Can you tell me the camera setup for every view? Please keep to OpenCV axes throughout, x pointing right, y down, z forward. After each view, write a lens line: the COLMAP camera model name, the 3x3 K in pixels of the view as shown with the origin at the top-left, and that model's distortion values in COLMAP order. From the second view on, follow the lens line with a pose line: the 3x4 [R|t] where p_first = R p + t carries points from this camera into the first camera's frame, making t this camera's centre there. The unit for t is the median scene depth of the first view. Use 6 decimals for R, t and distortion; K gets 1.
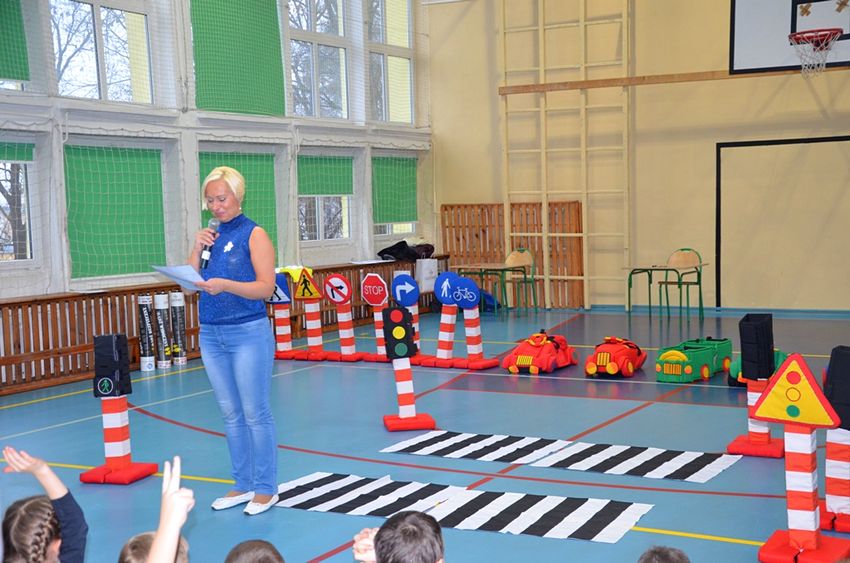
lens RADIAL K [[1213.0, 0, 444.2], [0, 1213.0, 307.0], [0, 0, 1]] dist [0.076174, 0.728847]
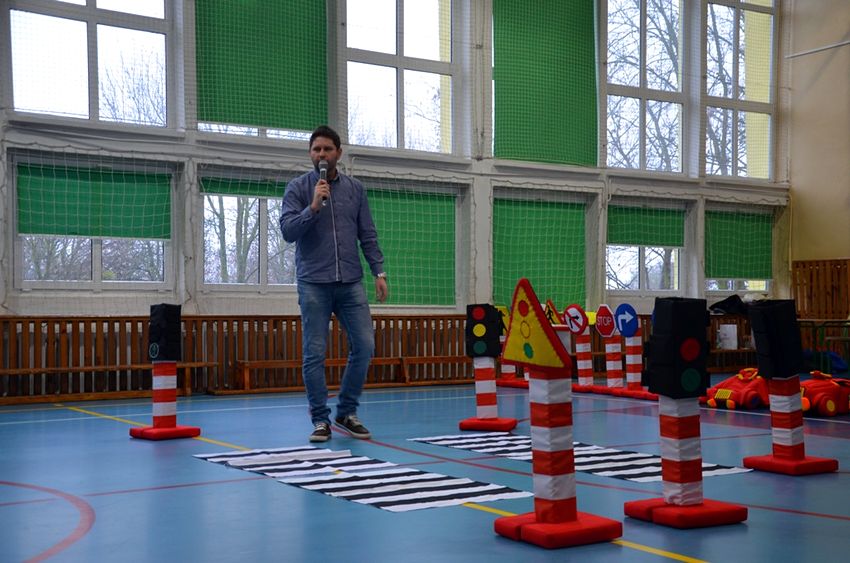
lens RADIAL K [[1125.9, 0, 445.1], [0, 1125.9, 308.8], [0, 0, 1]] dist [0.074317, 0.445976]
pose [[0.885993, 0.023407, -0.463108, 0.220664], [-0.063125, 0.995516, -0.070450, 0.042891], [0.459382, 0.091652, 0.883497, 0.113602]]
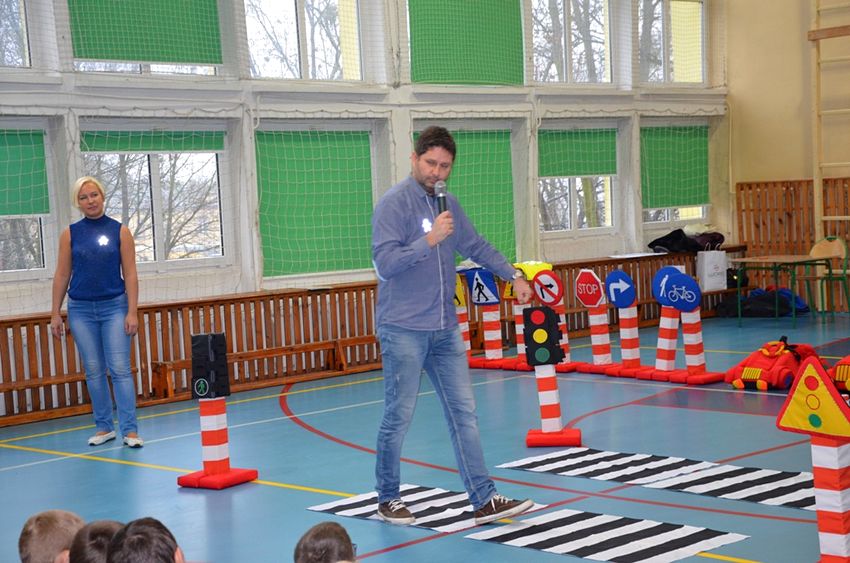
lens RADIAL K [[1558.8, 0, 445.7], [0, 1558.8, 306.7], [0, 0, 1]] dist [0.274790, 0.867693]
pose [[0.961316, 0.002347, -0.275438, 0.129859], [-0.003468, 0.999988, -0.003583, 0.002479], [0.275426, 0.004399, 0.961312, -0.072225]]
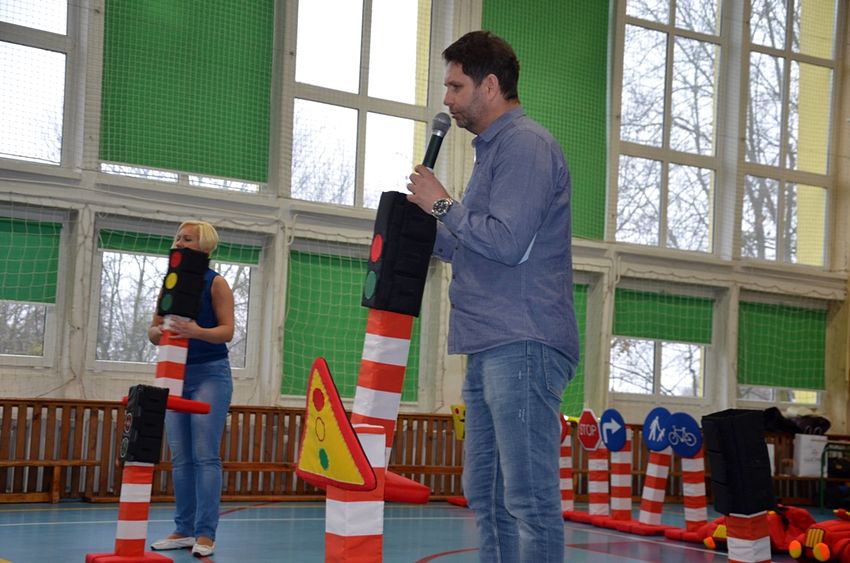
lens RADIAL K [[1324.6, 0, 442.9], [0, 1324.6, 312.9], [0, 0, 1]] dist [0.207319, 0.184654]
pose [[0.873299, 0.029888, -0.486267, 0.242424], [-0.111532, 0.983874, -0.139829, 0.037173], [0.474246, 0.176347, 0.862550, 0.174657]]
